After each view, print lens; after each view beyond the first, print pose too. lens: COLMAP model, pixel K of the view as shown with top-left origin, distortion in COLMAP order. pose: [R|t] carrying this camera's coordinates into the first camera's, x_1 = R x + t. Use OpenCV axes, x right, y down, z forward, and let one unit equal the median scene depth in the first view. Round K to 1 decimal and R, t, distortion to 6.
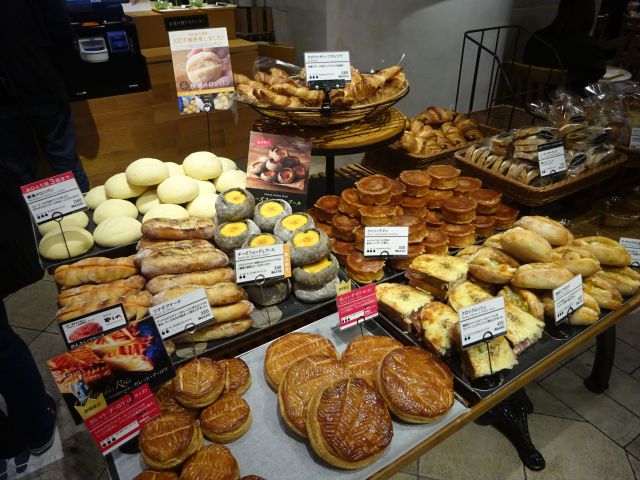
lens RADIAL K [[481.1, 0, 320.0], [0, 481.1, 240.0], [0, 0, 1]] dist [-0.001967, 0.002474]
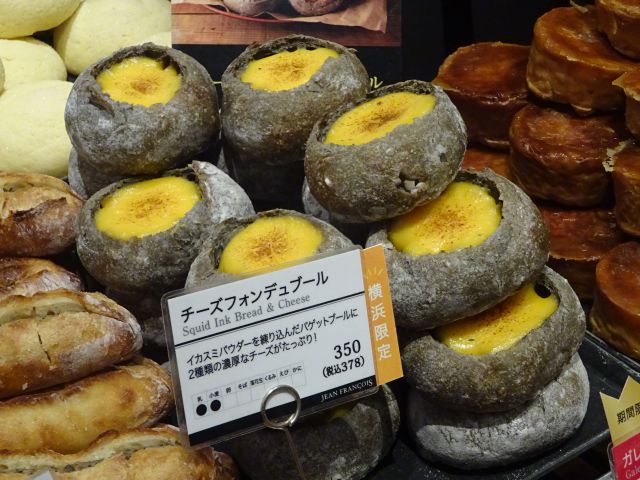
lens RADIAL K [[1196.8, 0, 320.0], [0, 1196.8, 240.0], [0, 0, 1]] dist [0.038730, 0.124920]
pose [[0.994642, -0.099868, -0.026714, -0.075746], [0.100893, 0.994083, 0.040245, -0.021981], [0.022537, -0.042725, 0.998833, 0.378455]]
